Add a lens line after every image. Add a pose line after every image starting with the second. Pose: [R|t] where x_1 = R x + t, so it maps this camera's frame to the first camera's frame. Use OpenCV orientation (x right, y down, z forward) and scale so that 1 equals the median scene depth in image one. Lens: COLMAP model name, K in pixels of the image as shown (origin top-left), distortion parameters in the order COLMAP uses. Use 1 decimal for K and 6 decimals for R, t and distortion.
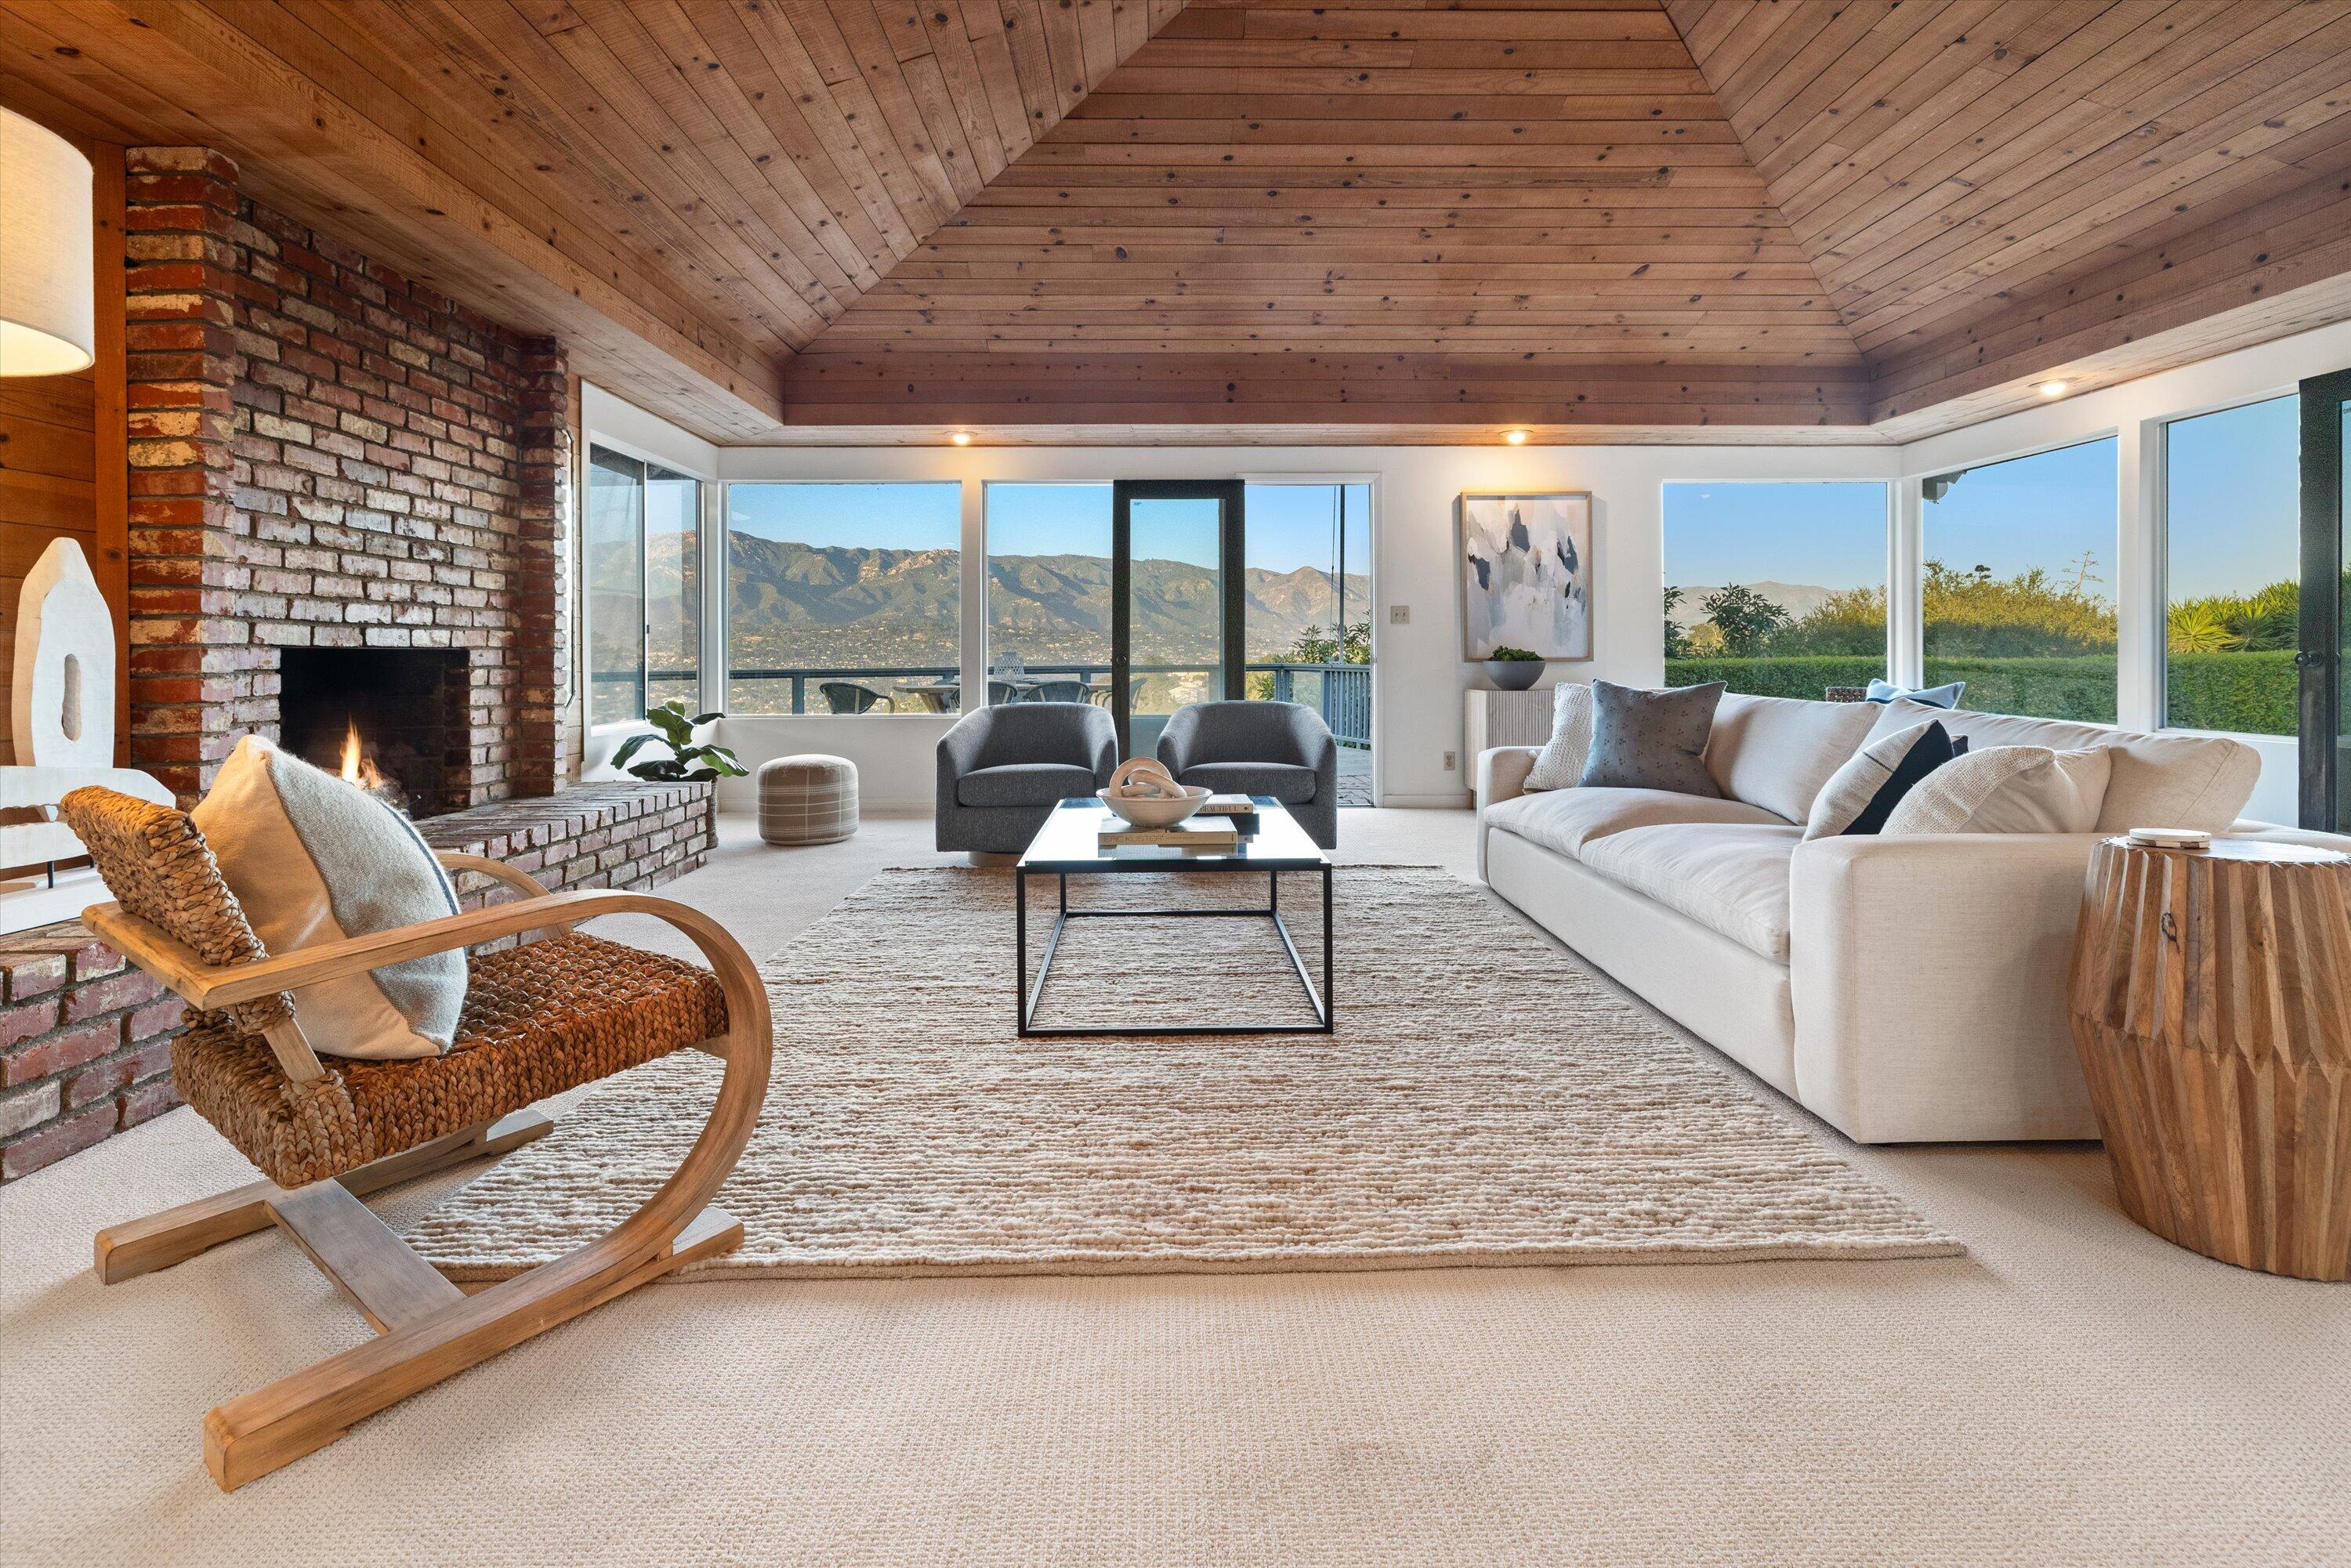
lens RADIAL K [[1057.7, 0, 1155.3], [0, 1057.7, 656.0], [0, 0, 1]] dist [-0.002347, 0.002809]
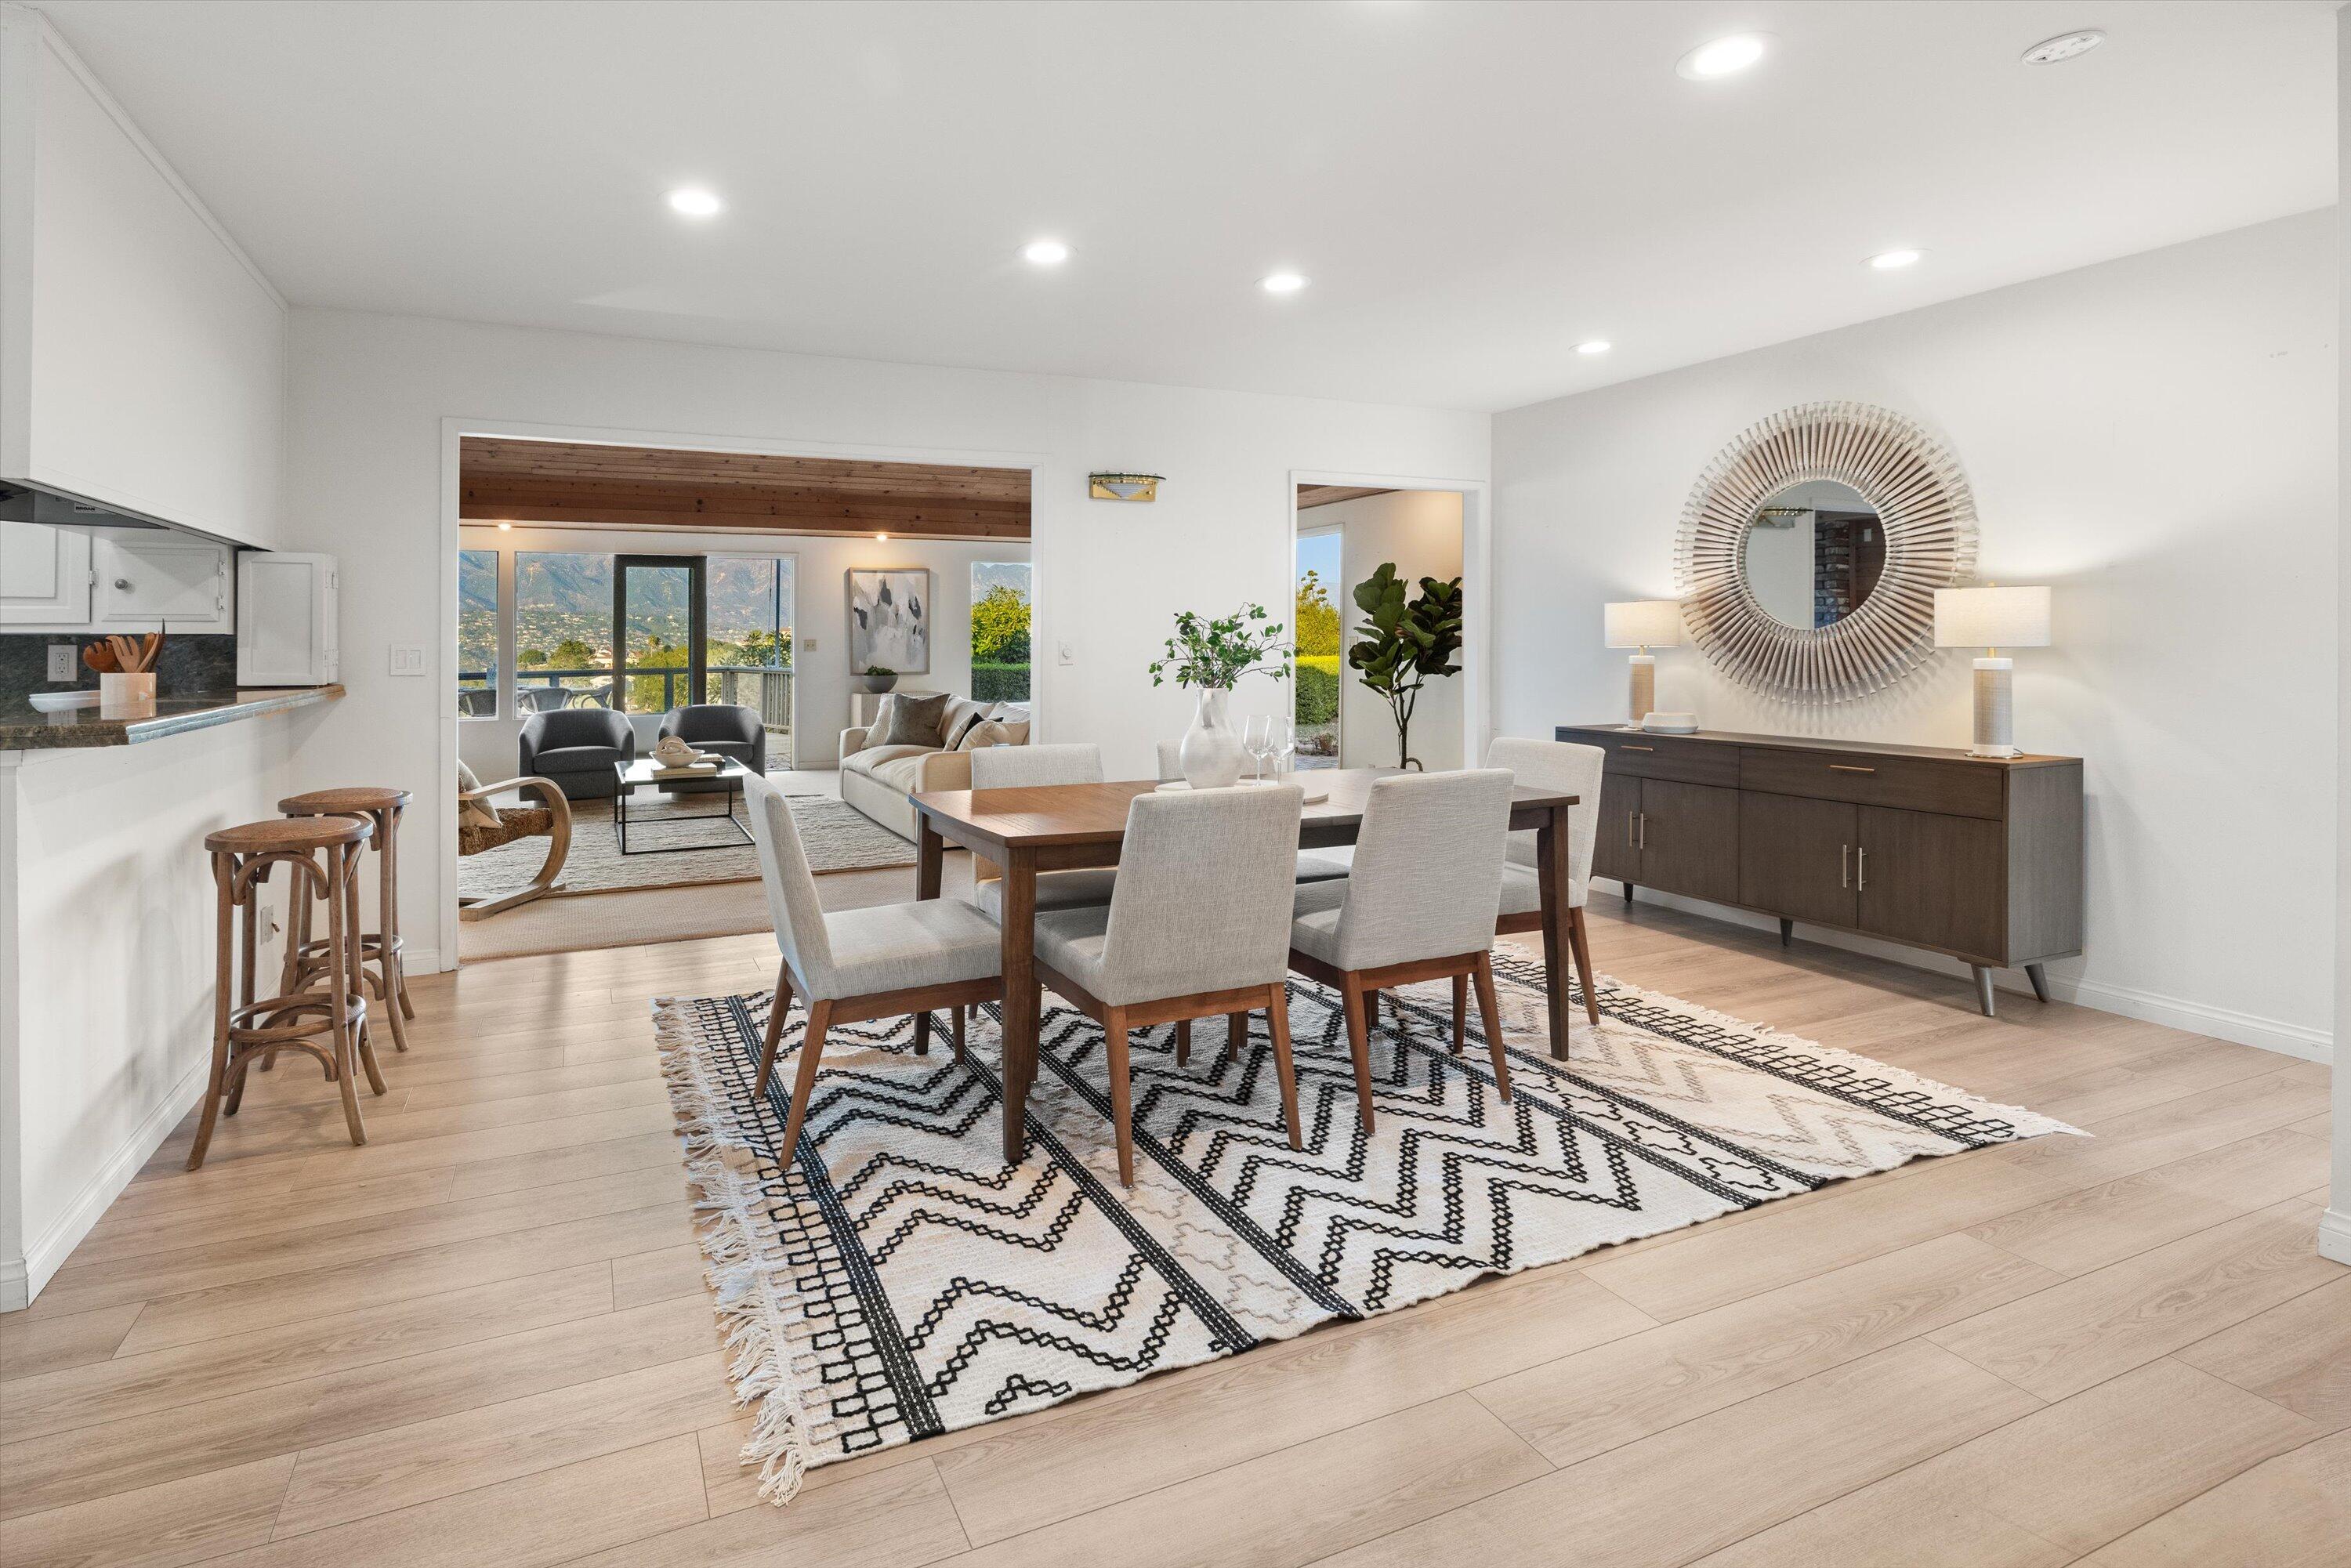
lens RADIAL K [[1146.2, 0, 1044.0], [0, 1146.2, 619.4], [0, 0, 1]] dist [-0.004723, 0.001835]
pose [[0.923428, 0.005473, 0.383733, -0.146454], [0.000995, 0.999861, -0.016654, -0.074330], [-0.383771, 0.015760, 0.923294, -1.035273]]
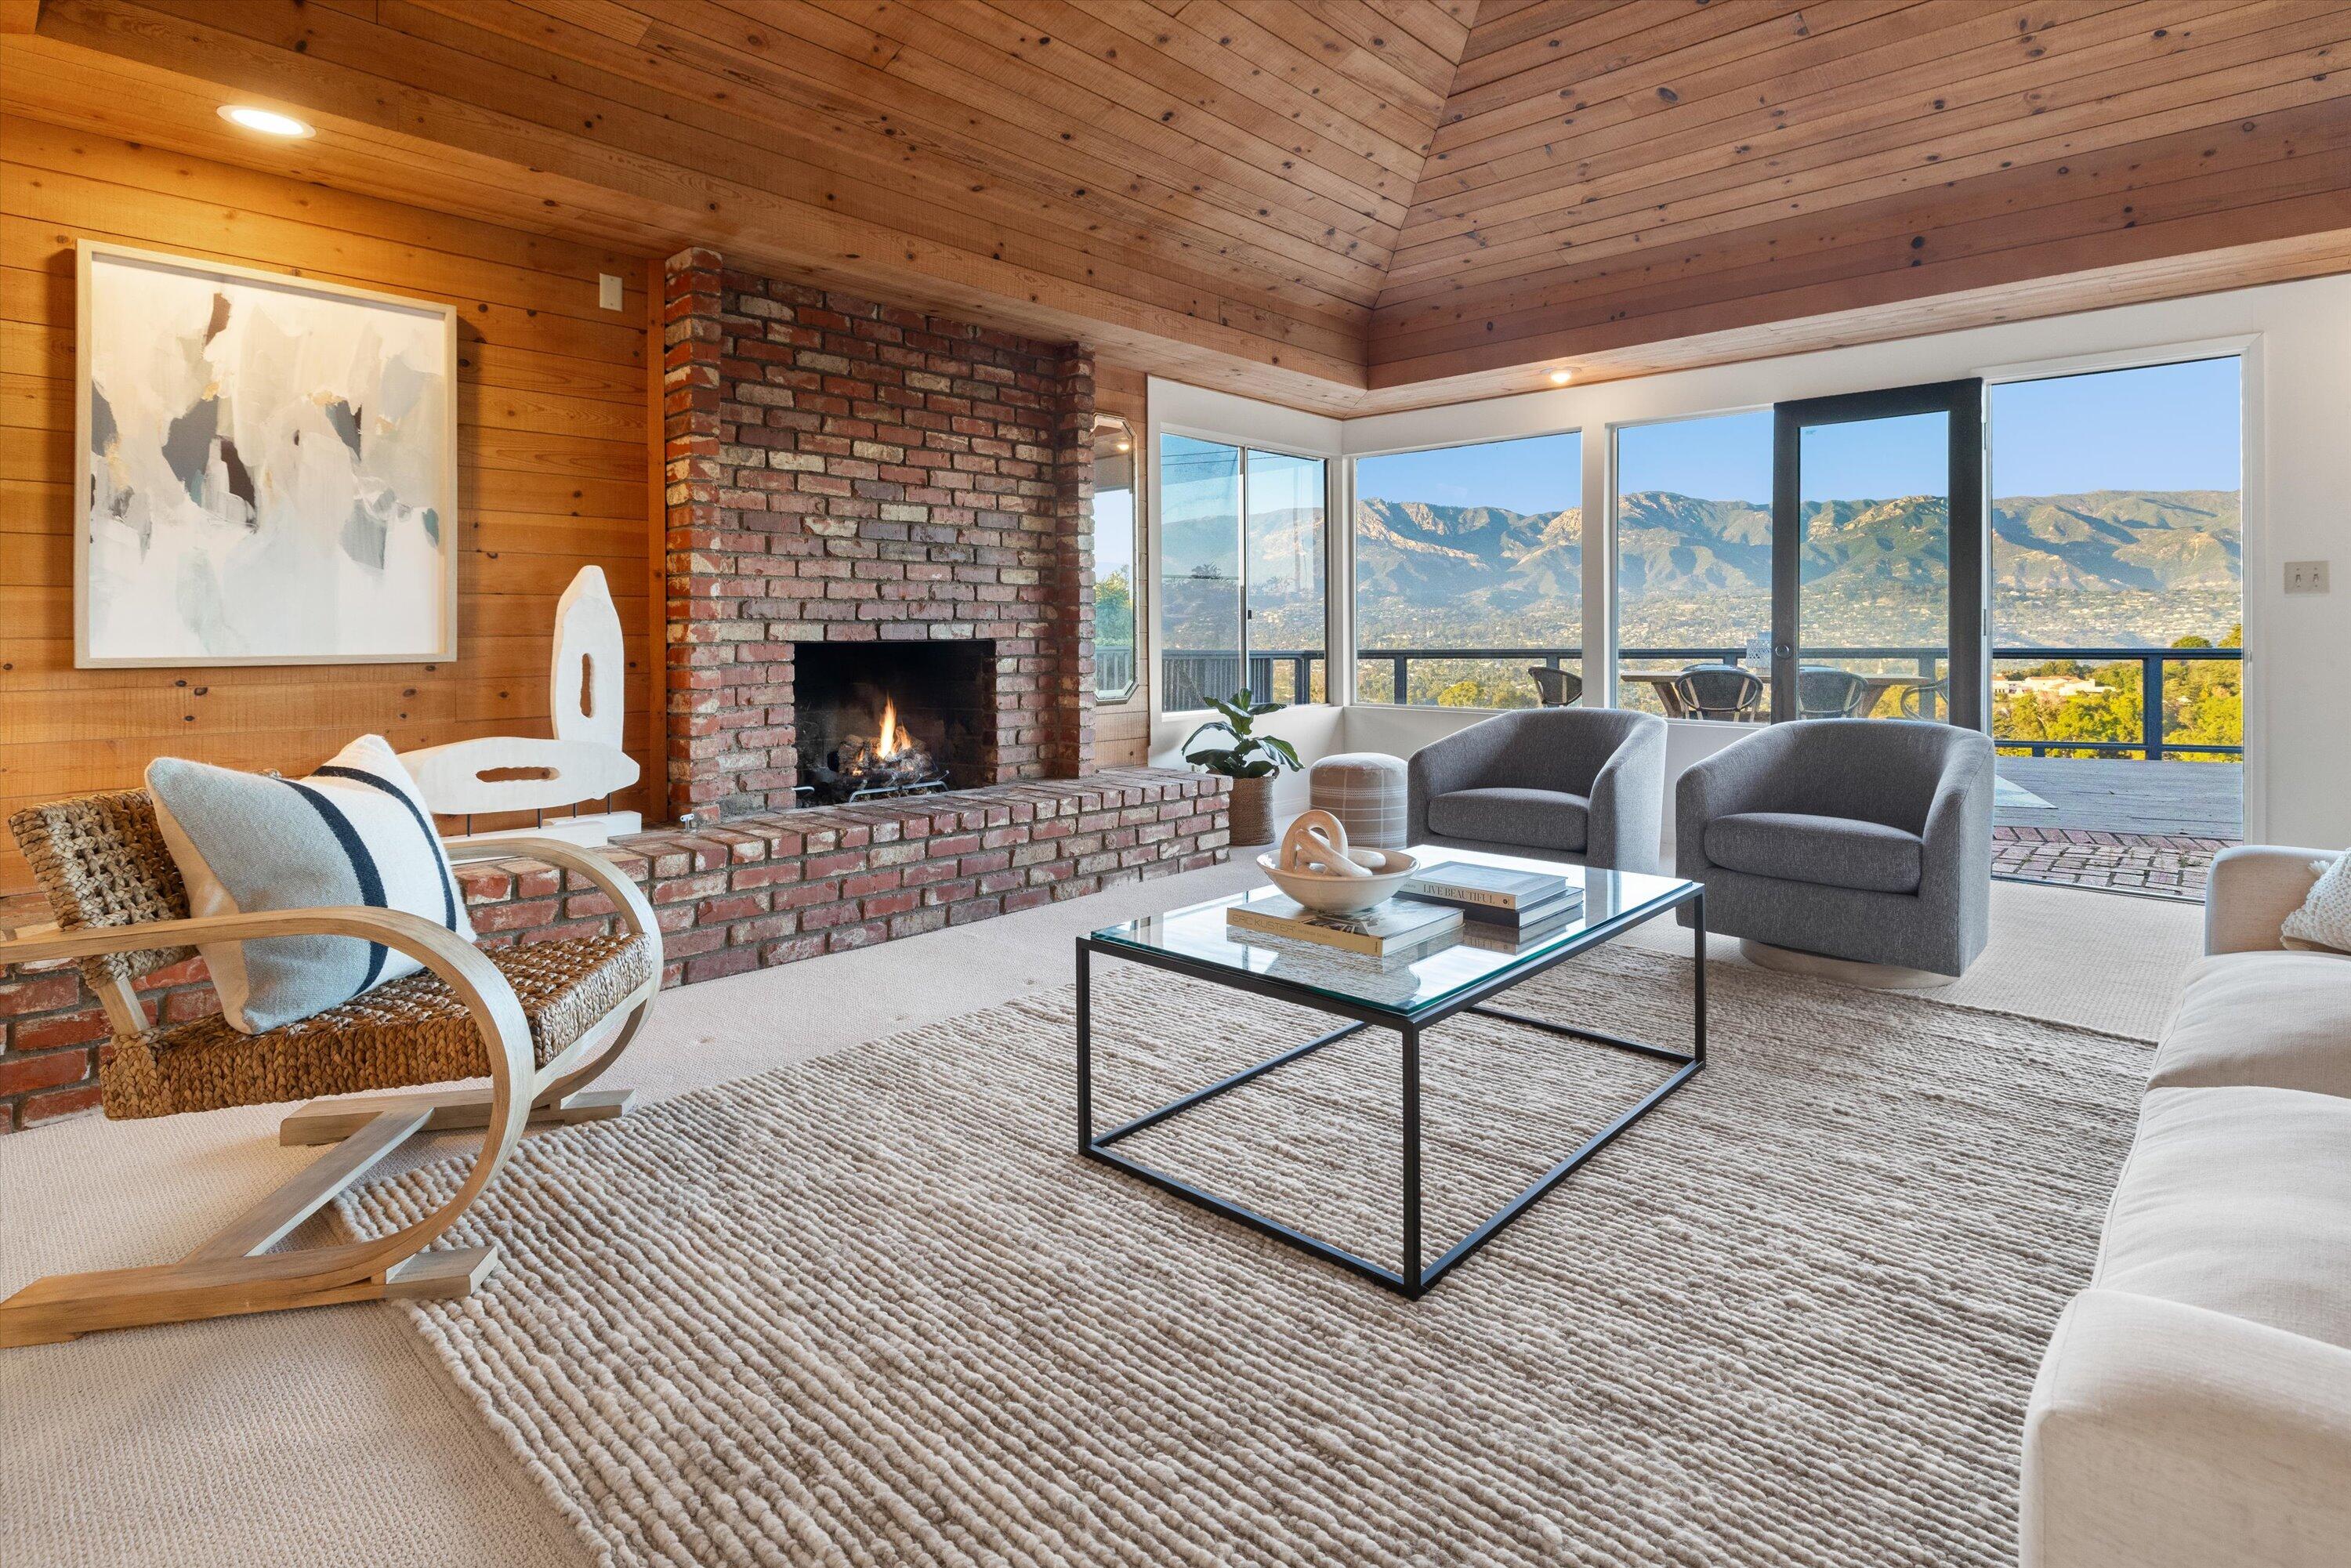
lens RADIAL K [[1146.2, 0, 1277.6], [0, 1146.2, 627.9], [0, 0, 1]] dist [-0.004723, 0.001835]
pose [[0.757607, 0.001294, -0.652710, 0.326398], [0.000317, 0.999997, 0.002351, -0.020678], [0.652711, -0.001988, 0.757604, 0.270145]]
